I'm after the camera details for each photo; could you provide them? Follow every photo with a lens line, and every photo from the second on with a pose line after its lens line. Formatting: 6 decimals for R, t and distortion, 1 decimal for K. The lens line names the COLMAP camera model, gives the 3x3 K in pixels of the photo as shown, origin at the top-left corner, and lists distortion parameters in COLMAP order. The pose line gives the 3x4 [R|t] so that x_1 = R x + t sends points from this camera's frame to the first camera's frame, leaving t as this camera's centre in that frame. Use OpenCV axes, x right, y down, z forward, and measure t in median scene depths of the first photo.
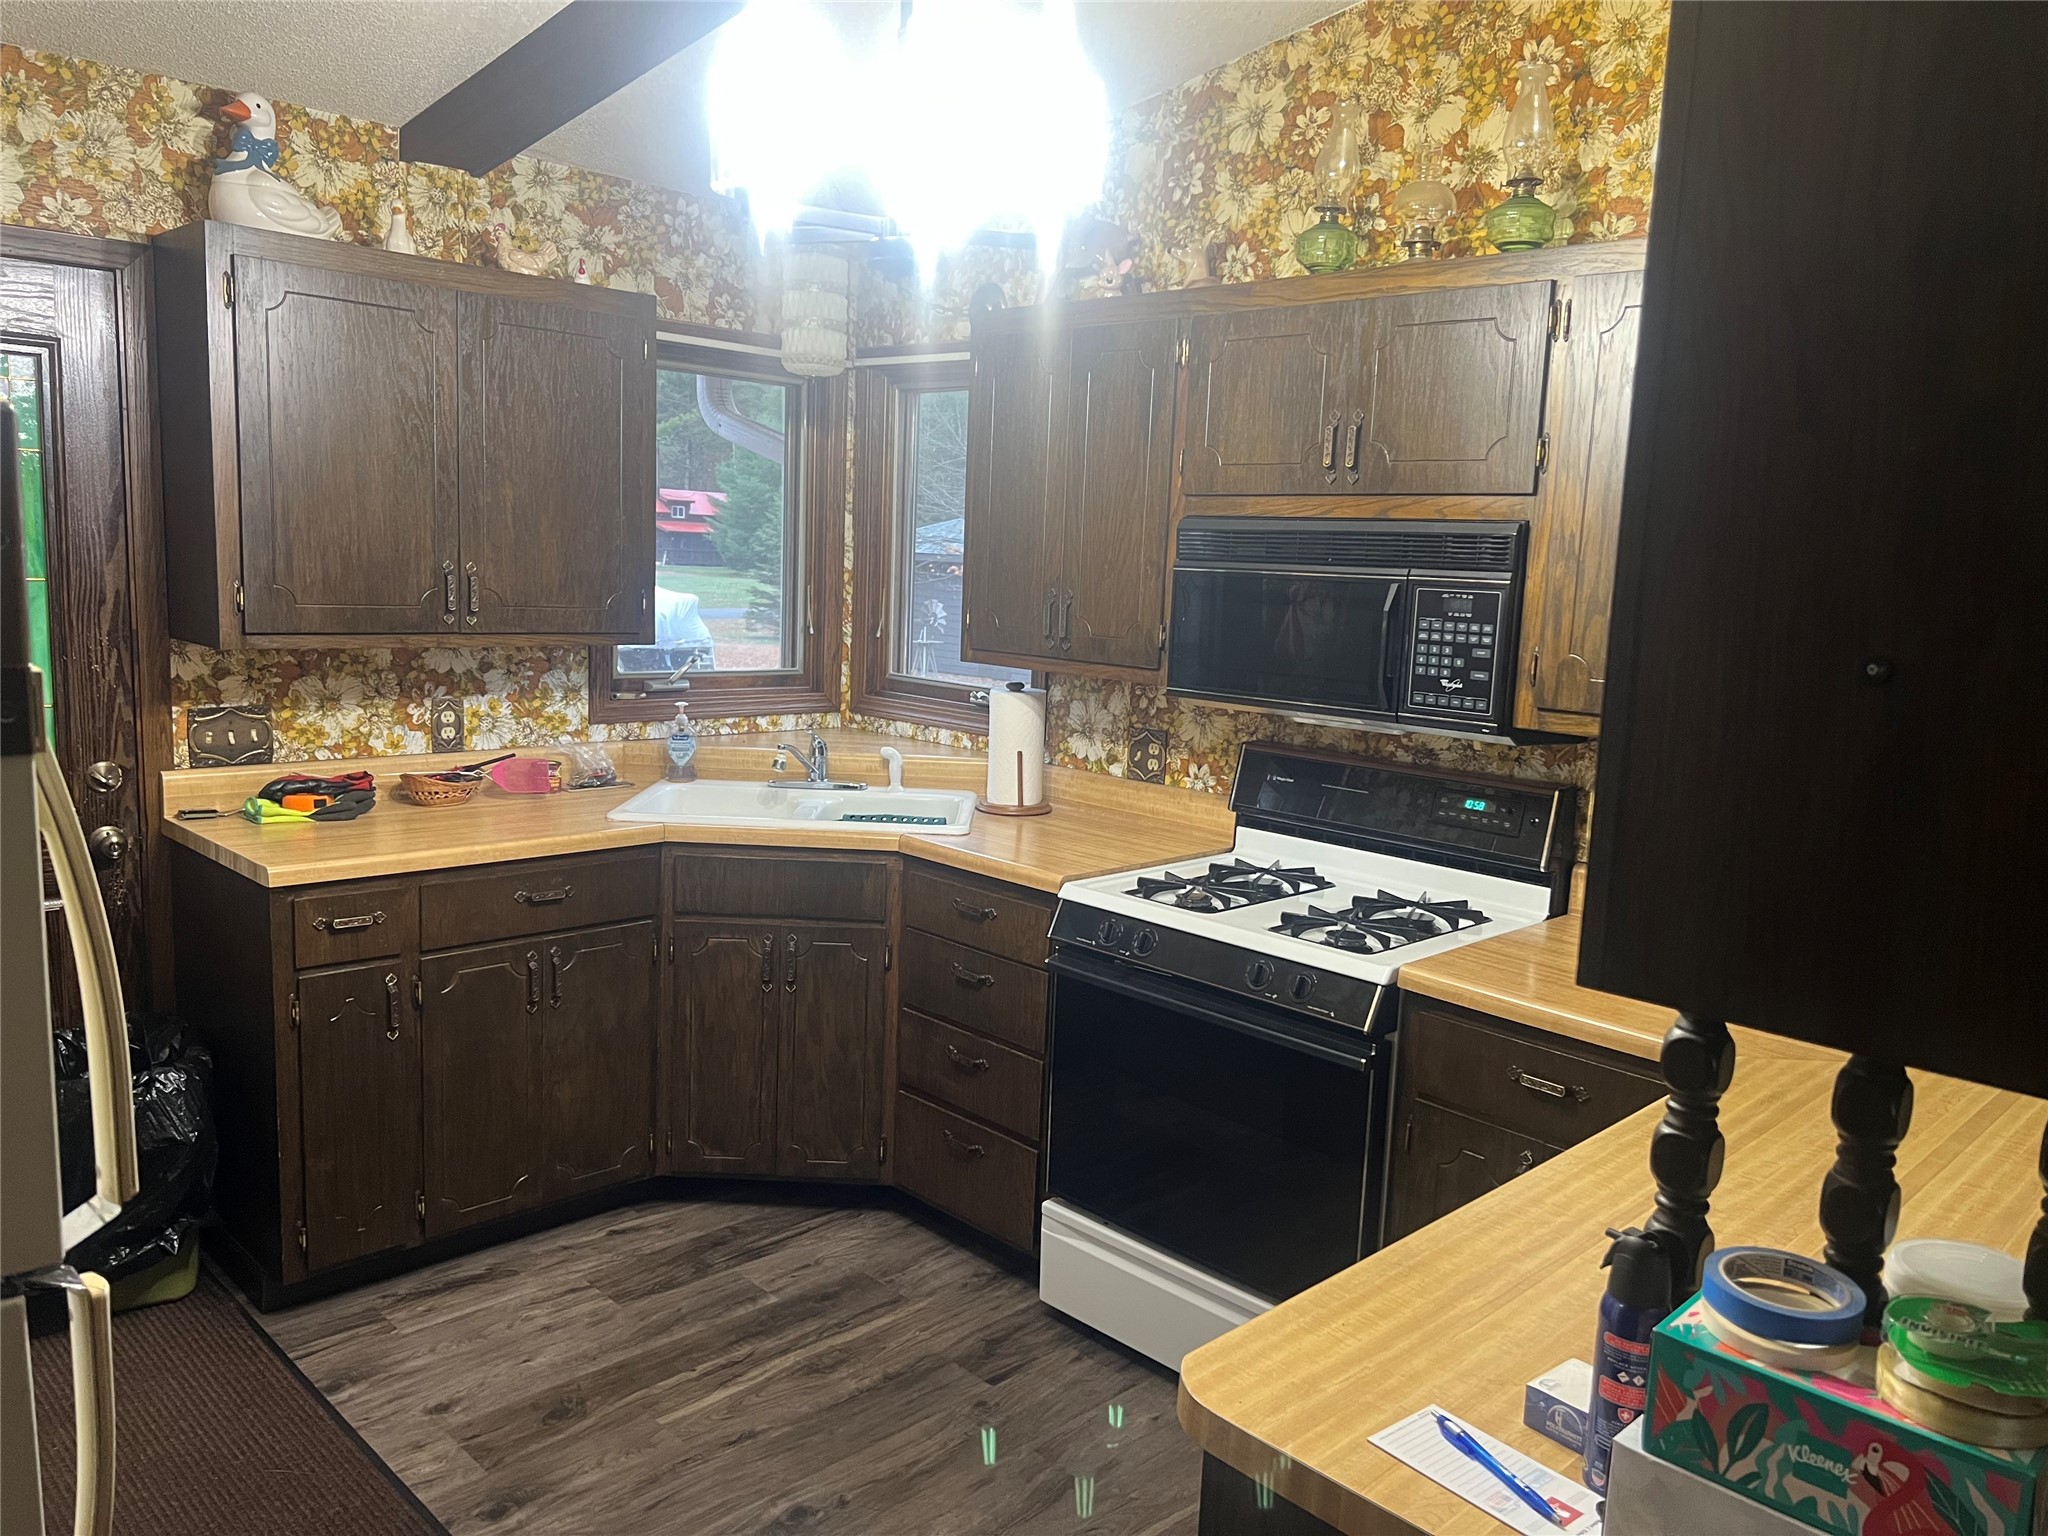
lens RADIAL K [[1530.6, 0, 1019.6], [0, 1530.6, 764.3], [0, 0, 1]] dist [0.047504, -0.051380]
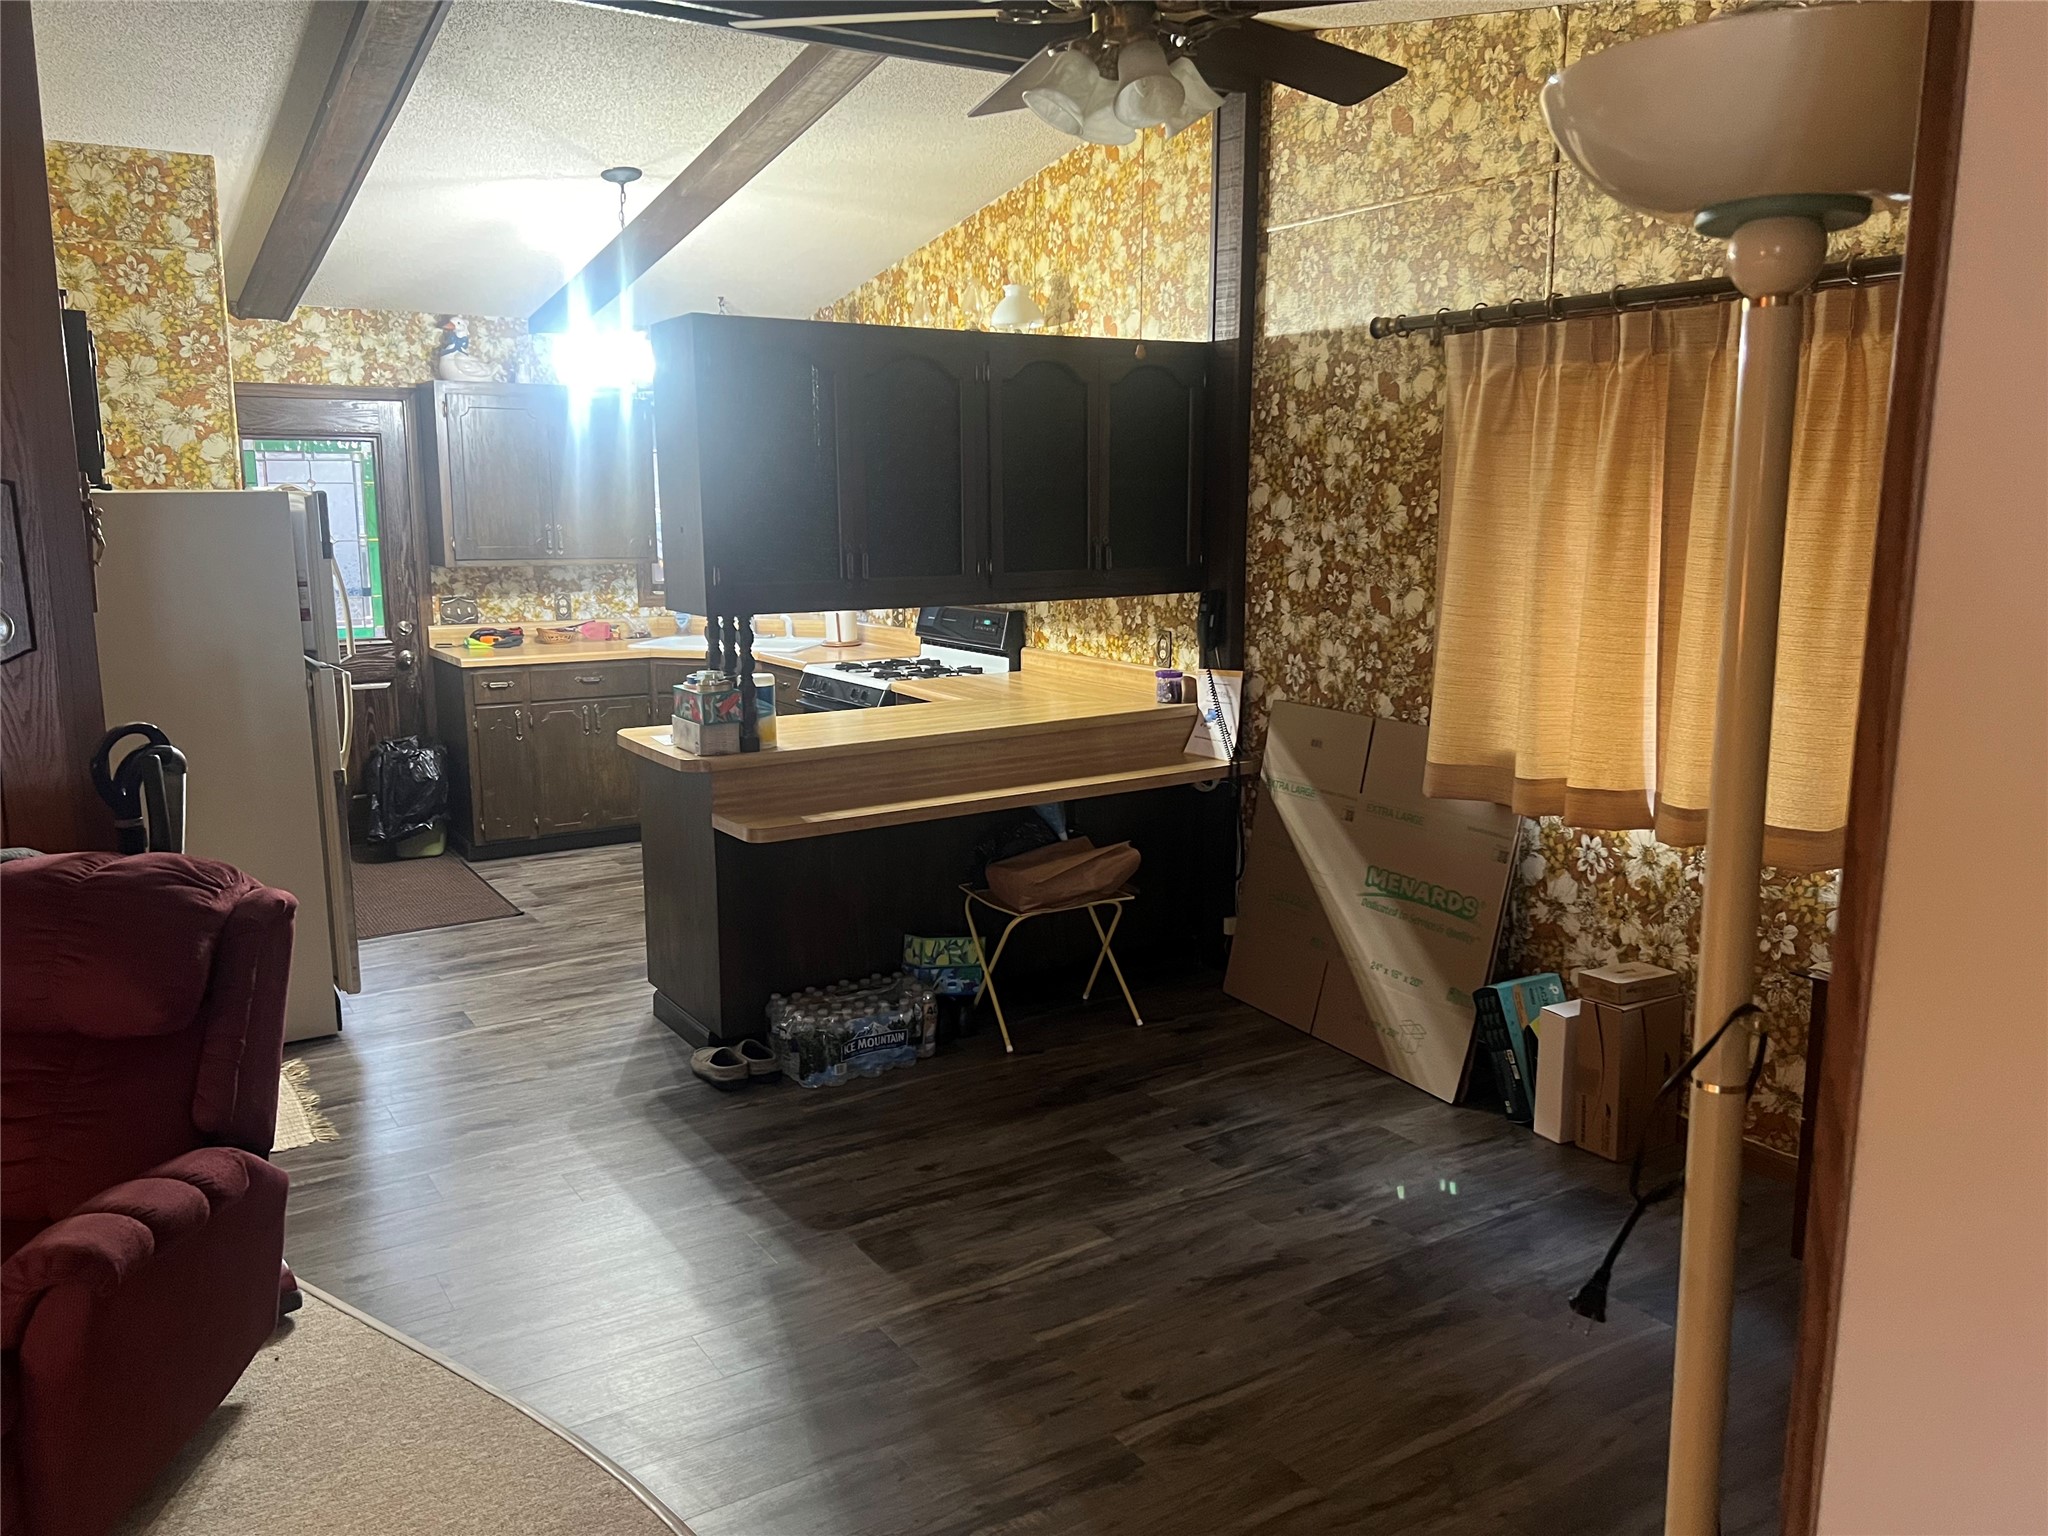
lens RADIAL K [[1530.6, 0, 1012.9], [0, 1530.6, 739.1], [0, 0, 1]] dist [0.047504, -0.051380]
pose [[0.975307, -0.011137, -0.220573, 0.735924], [0.013403, 0.999872, 0.008782, 0.157611], [0.220446, -0.011521, 0.975331, -0.953666]]
